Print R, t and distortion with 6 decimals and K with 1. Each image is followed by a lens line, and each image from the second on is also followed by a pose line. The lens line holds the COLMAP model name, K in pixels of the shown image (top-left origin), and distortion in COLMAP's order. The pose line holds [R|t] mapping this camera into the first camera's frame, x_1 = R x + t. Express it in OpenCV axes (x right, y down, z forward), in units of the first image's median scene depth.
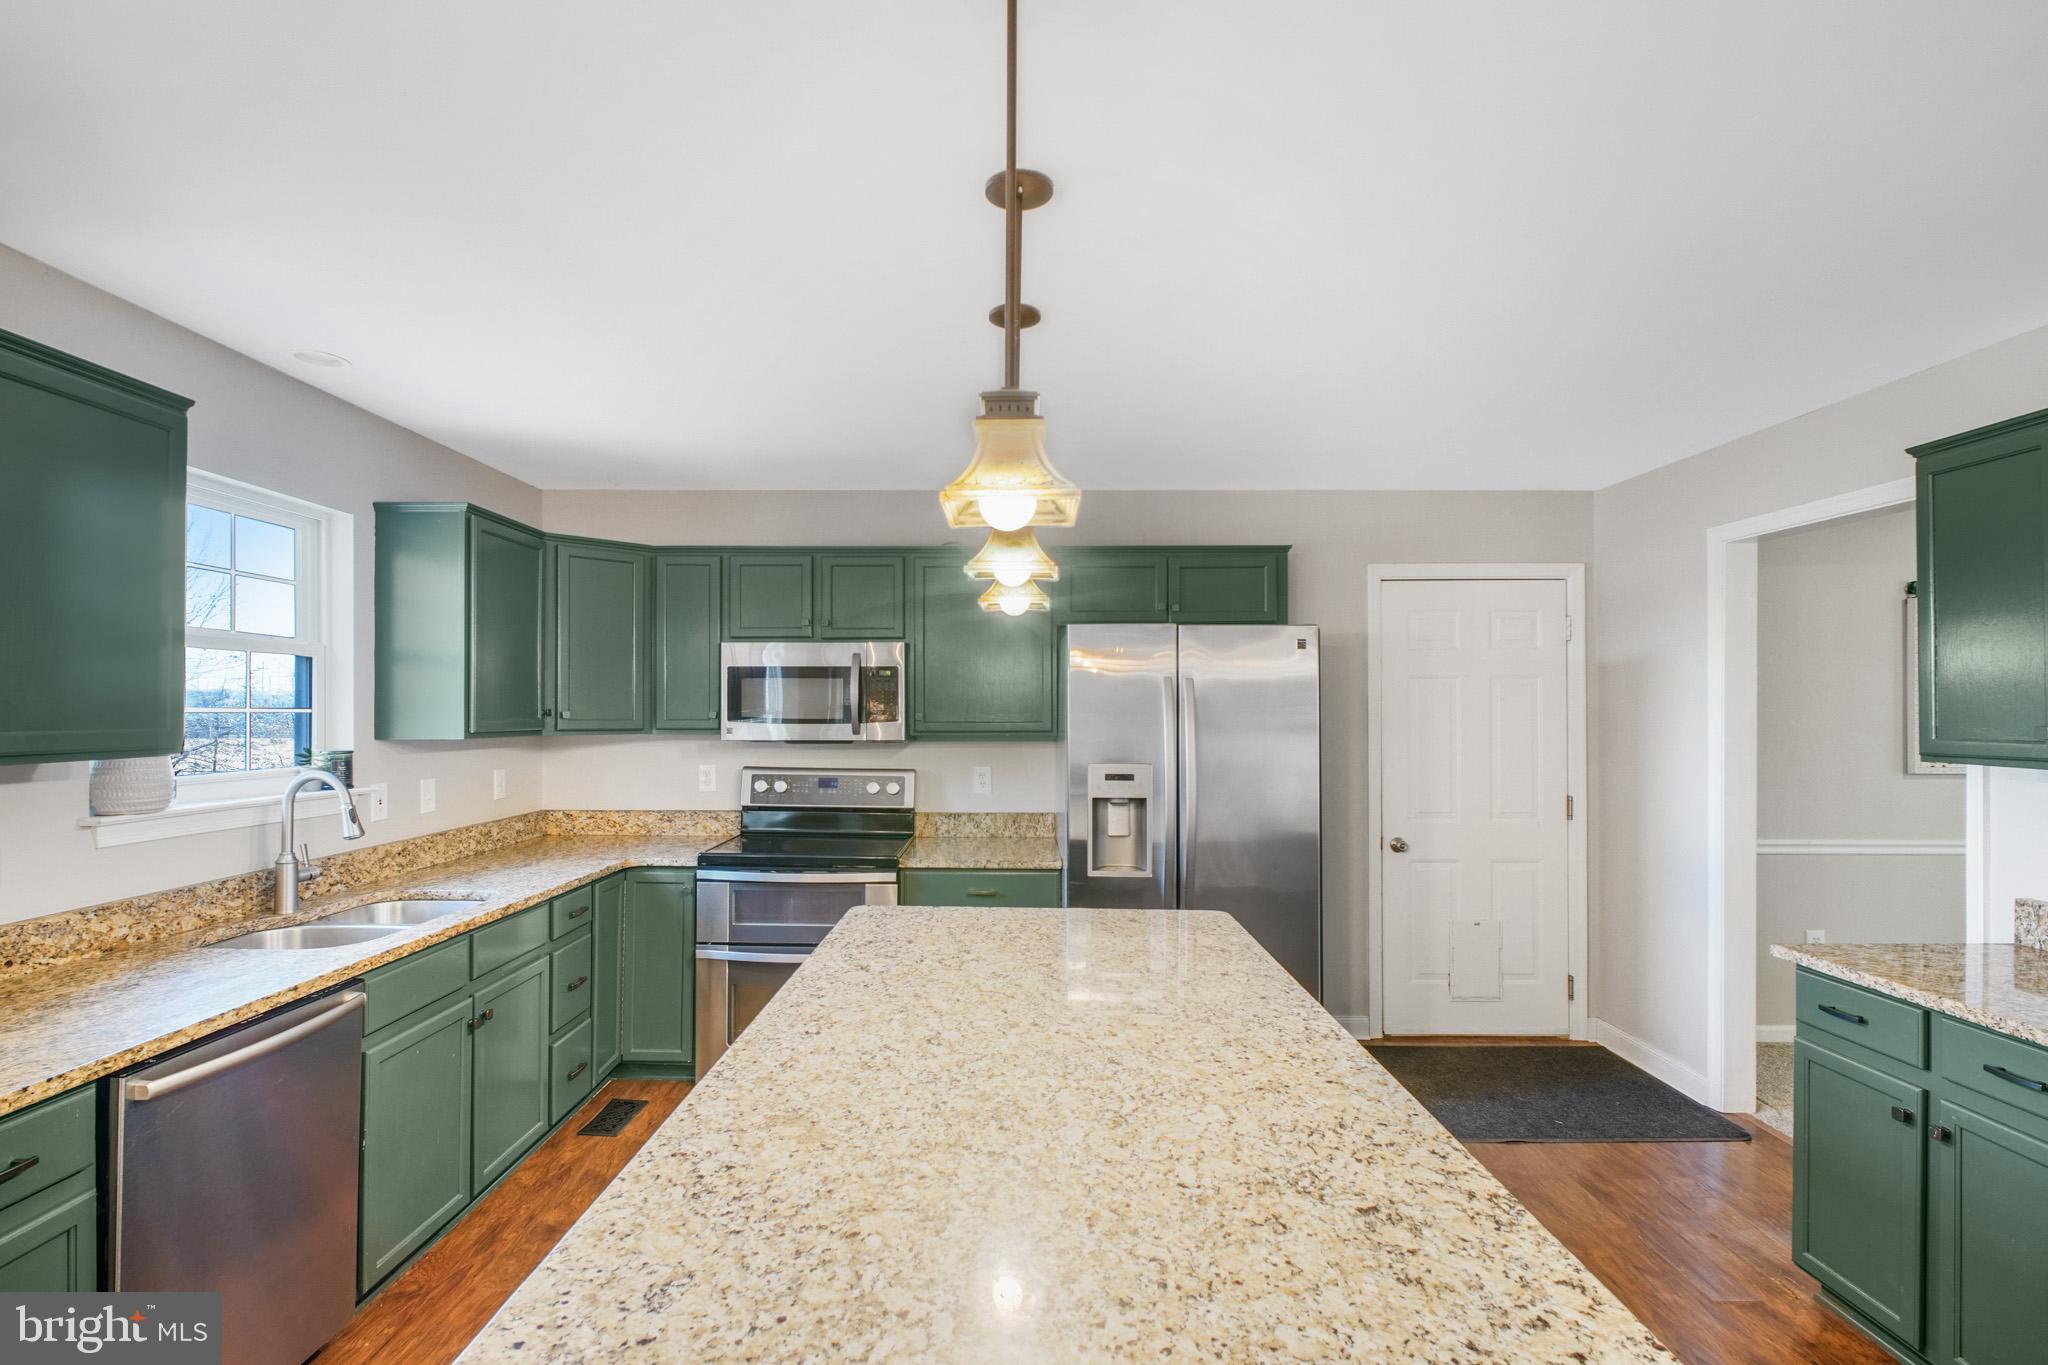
lens RADIAL K [[982.0, 0, 999.4], [0, 982.0, 697.4], [0, 0, 1]] dist [-0.005956, -0.002639]
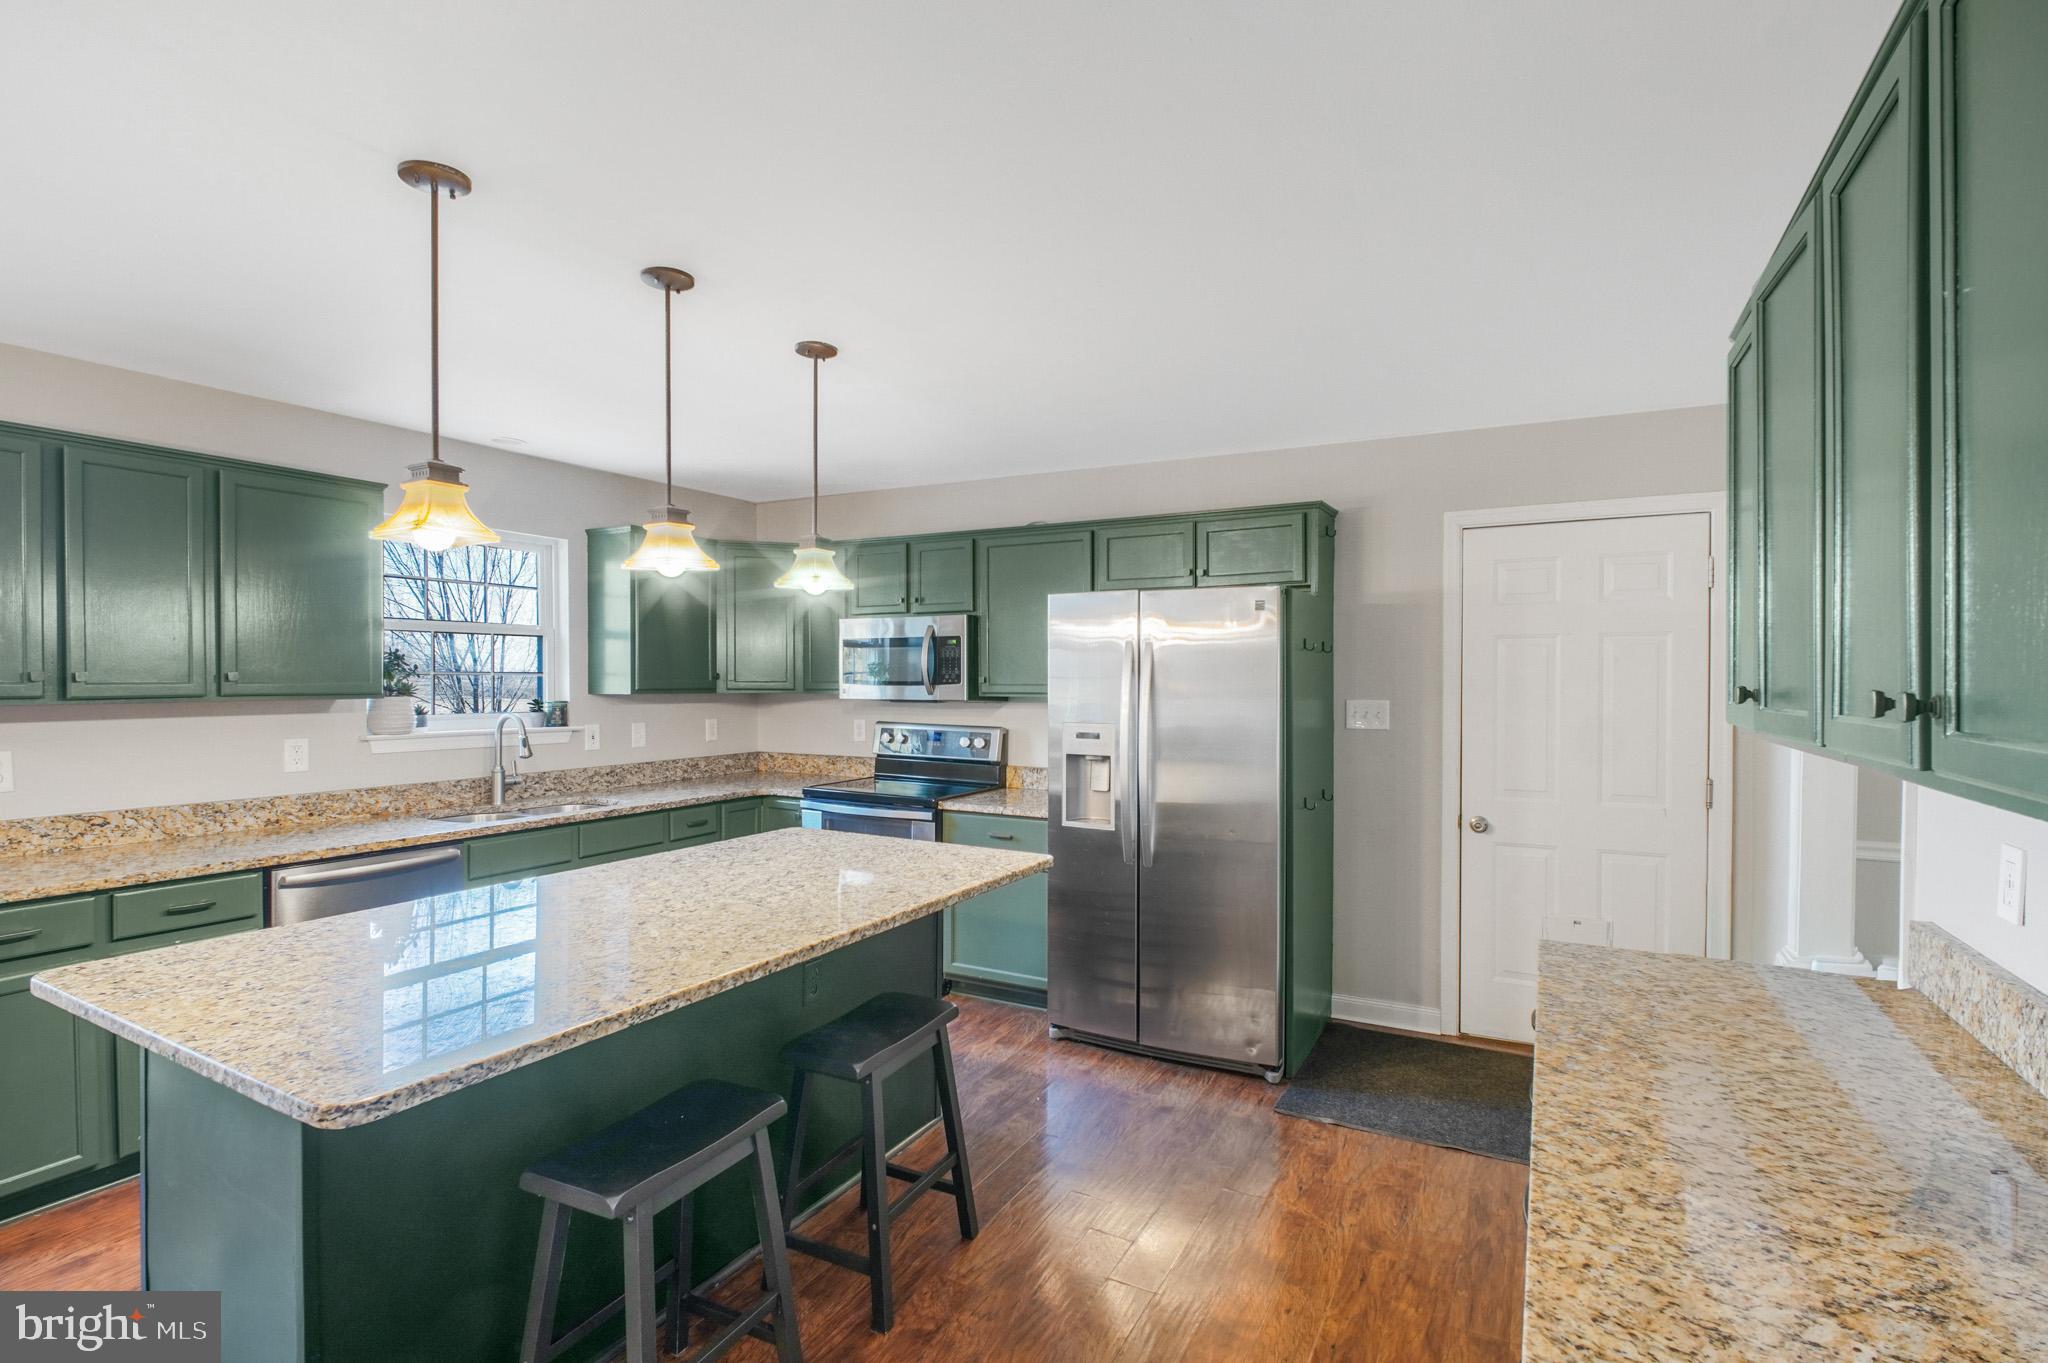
lens RADIAL K [[982.0, 0, 1011.4], [0, 982.0, 687.1], [0, 0, 1]] dist [-0.005956, -0.002639]
pose [[0.883409, 0.005082, -0.468575, 0.547592], [0.004474, 0.999804, 0.019278, 0.007426], [0.468581, -0.019127, 0.883214, 0.015754]]
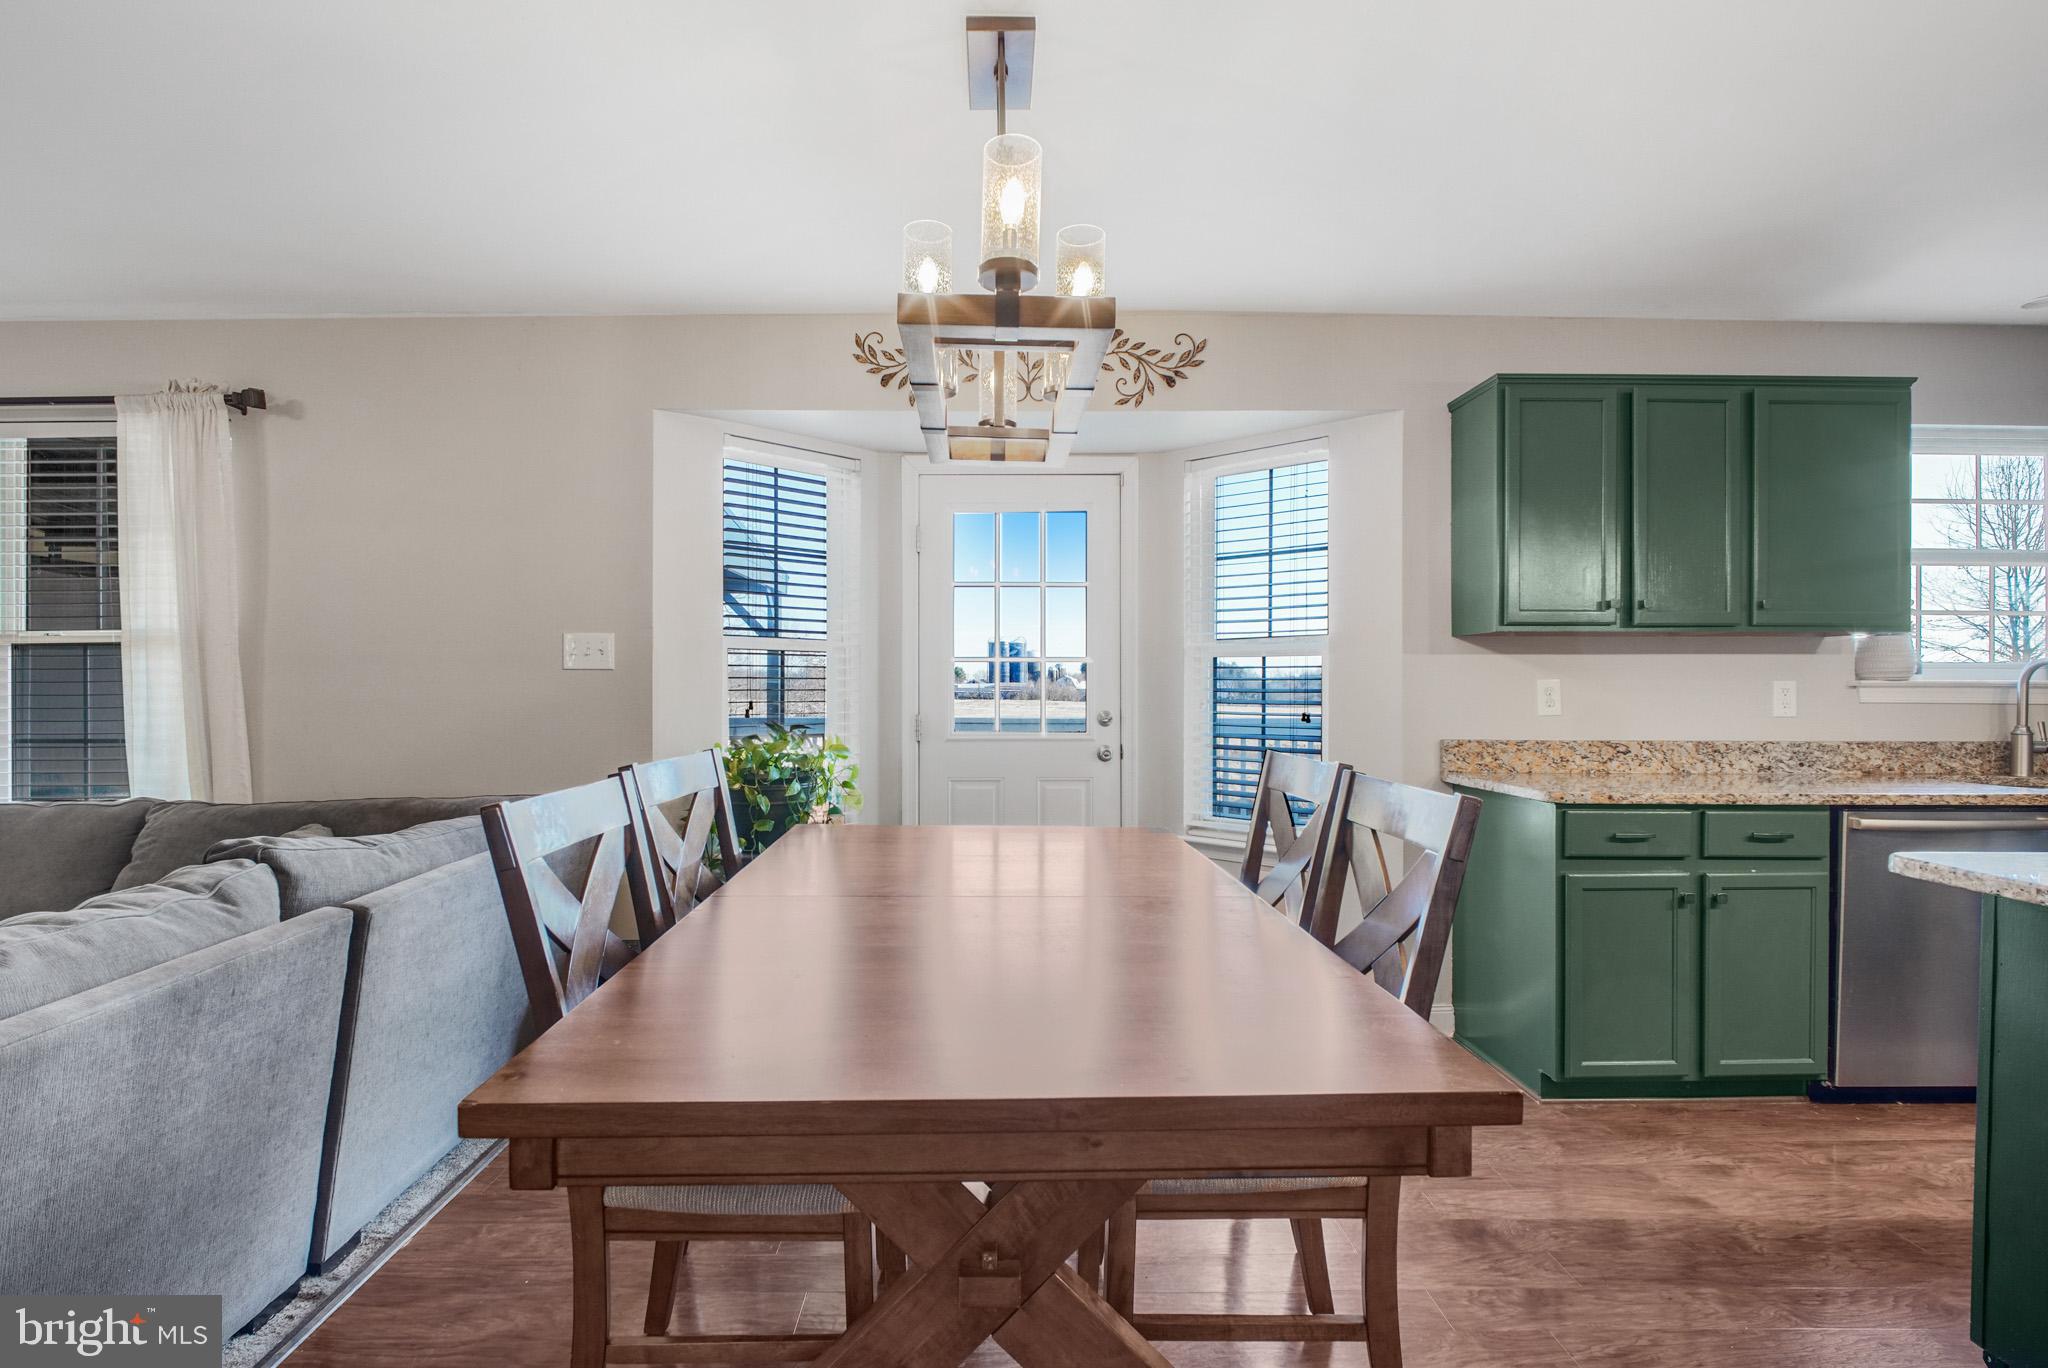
lens RADIAL K [[999.3, 0, 1010.9], [0, 999.3, 684.5], [0, 0, 1]] dist [-0.000690, -0.000923]
pose [[0.050575, -0.003839, -0.998713, 0.330028], [0.007941, 0.999963, -0.003441, 0.079208], [0.998689, -0.007756, 0.050604, -0.227483]]
